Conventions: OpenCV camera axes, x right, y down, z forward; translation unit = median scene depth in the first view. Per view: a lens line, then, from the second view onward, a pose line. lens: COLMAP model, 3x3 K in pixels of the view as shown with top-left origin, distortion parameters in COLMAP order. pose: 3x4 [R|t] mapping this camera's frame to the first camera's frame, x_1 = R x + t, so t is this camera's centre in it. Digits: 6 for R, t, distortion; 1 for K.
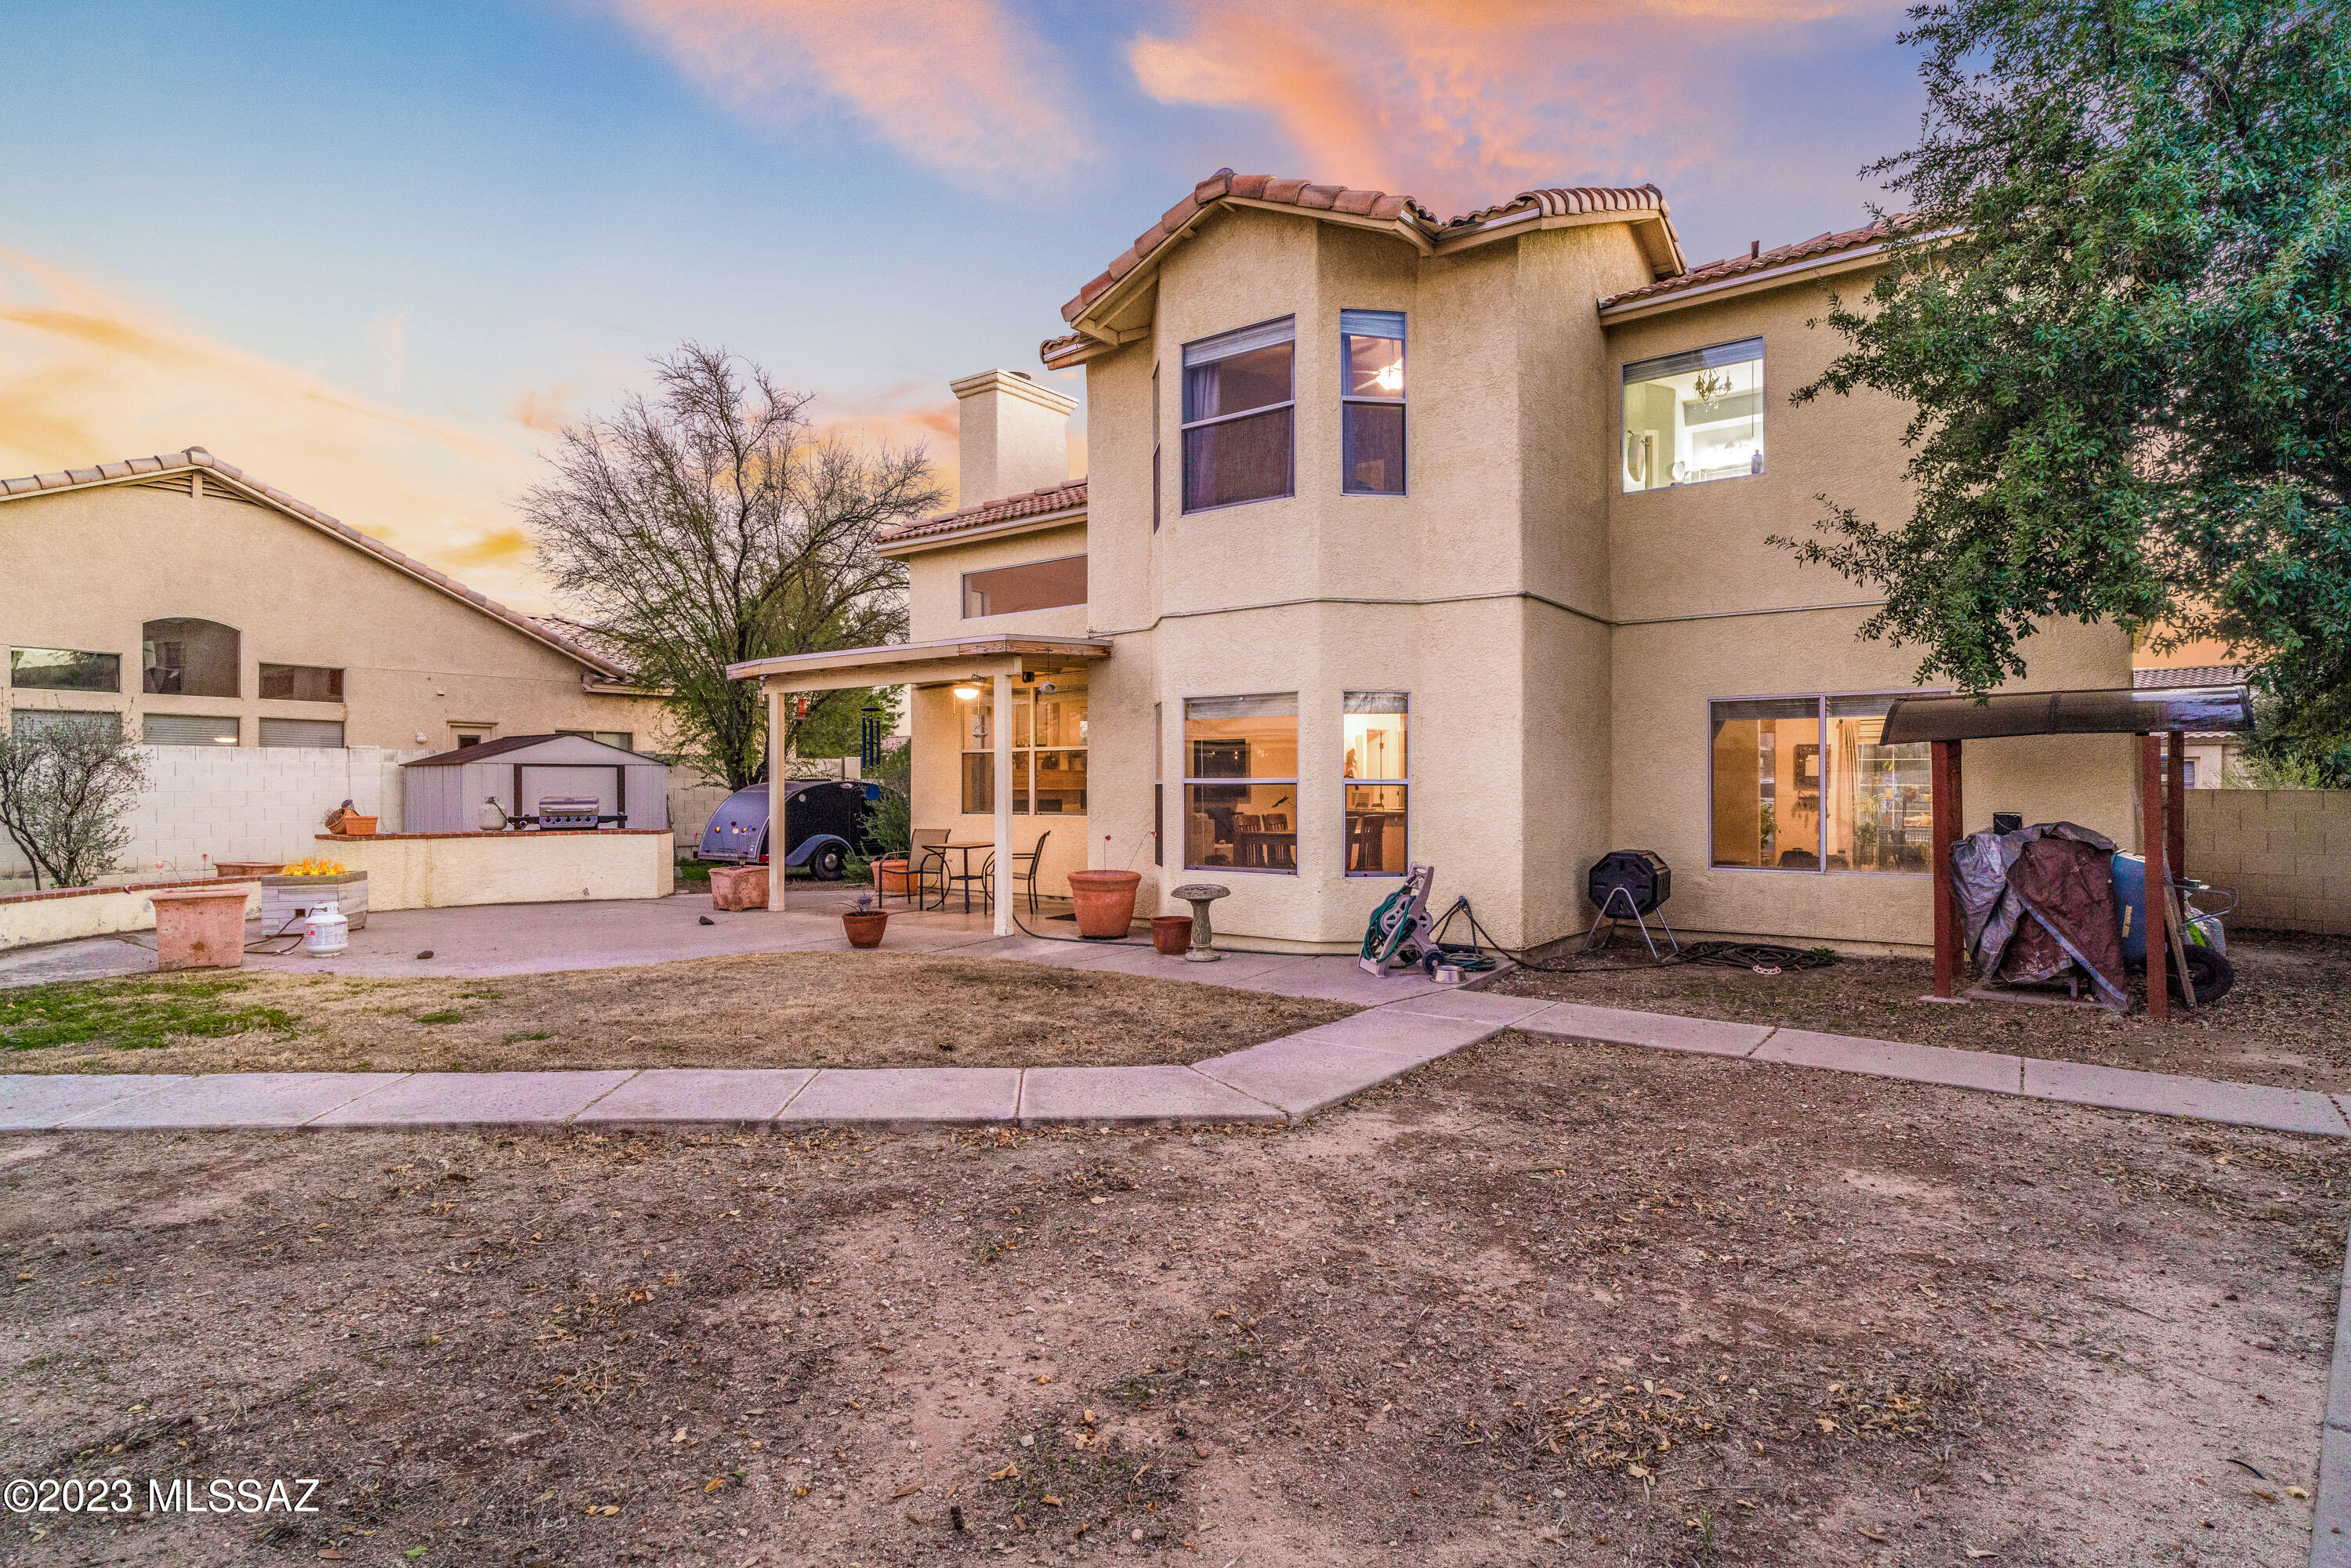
lens RADIAL K [[1211.3, 0, 1167.3], [0, 1211.3, 774.8], [0, 0, 1]] dist [-0.009546, 0.004091]
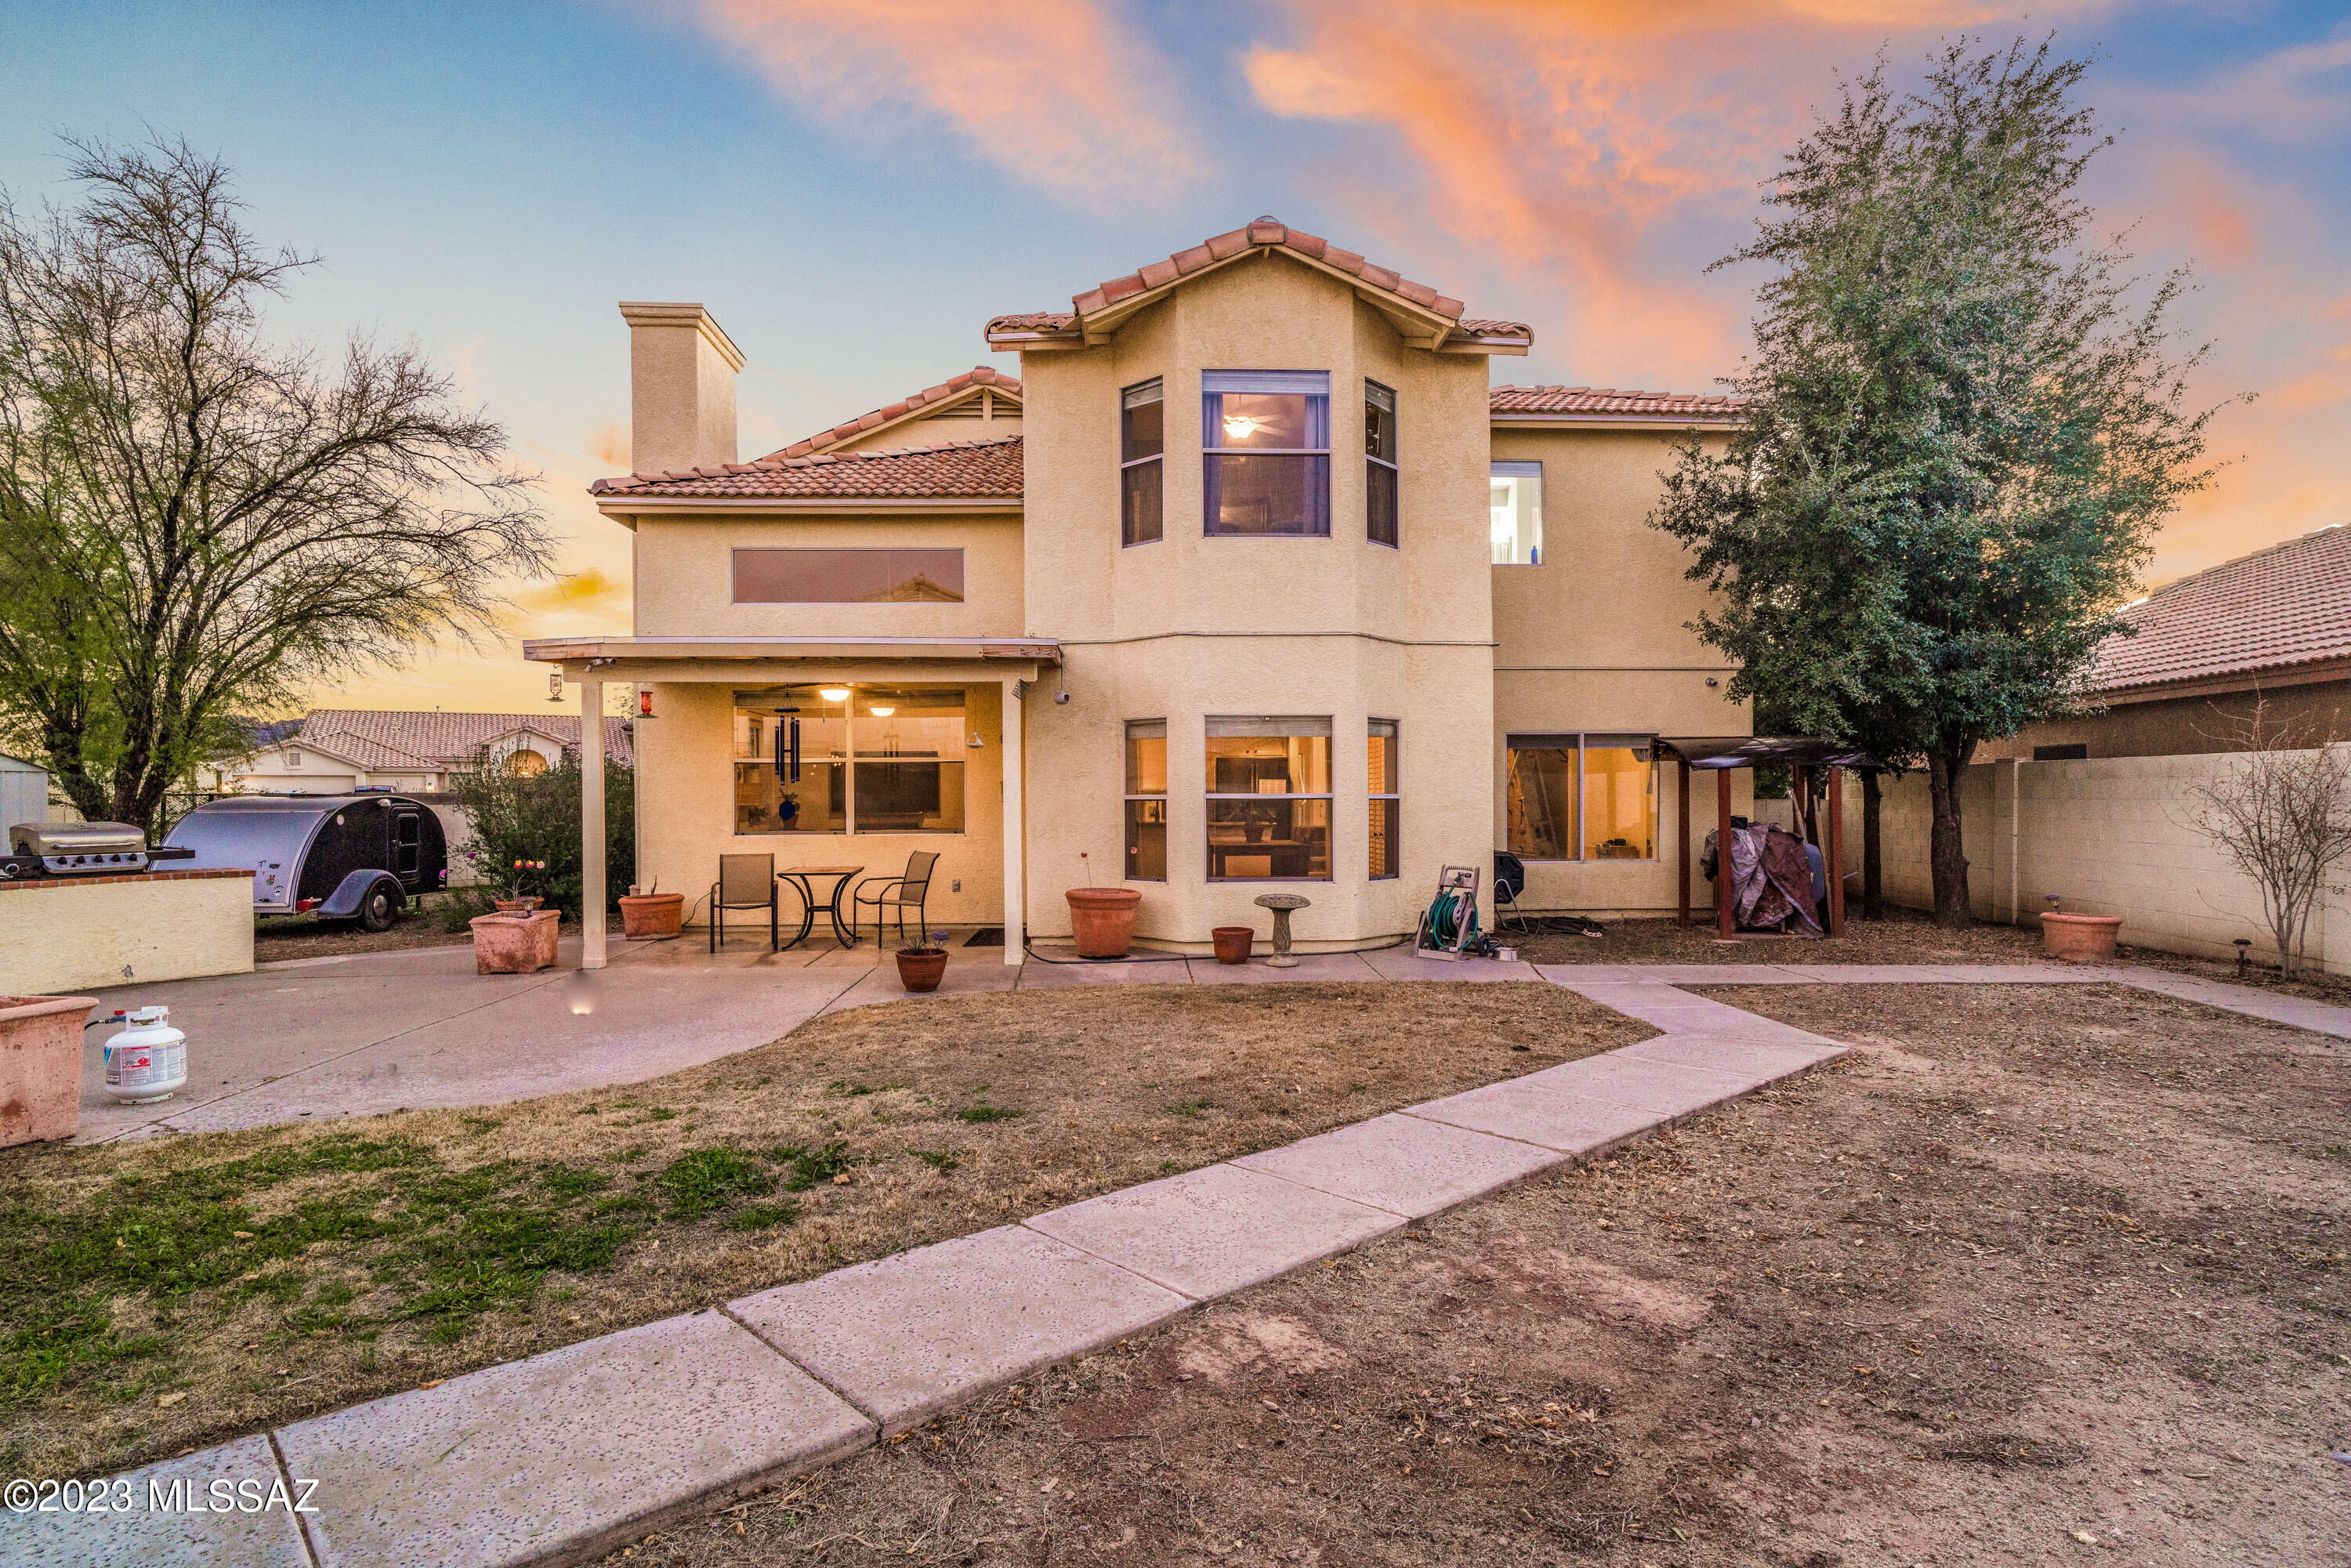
lens RADIAL K [[1211.3, 0, 1164.7], [0, 1211.3, 799.4], [0, 0, 1]] dist [-0.009546, 0.004091]
pose [[0.768571, -0.004220, 0.639751, -0.703497], [-0.002578, 0.999950, 0.009693, -0.002295], [-0.639760, -0.009098, 0.768521, 0.244800]]
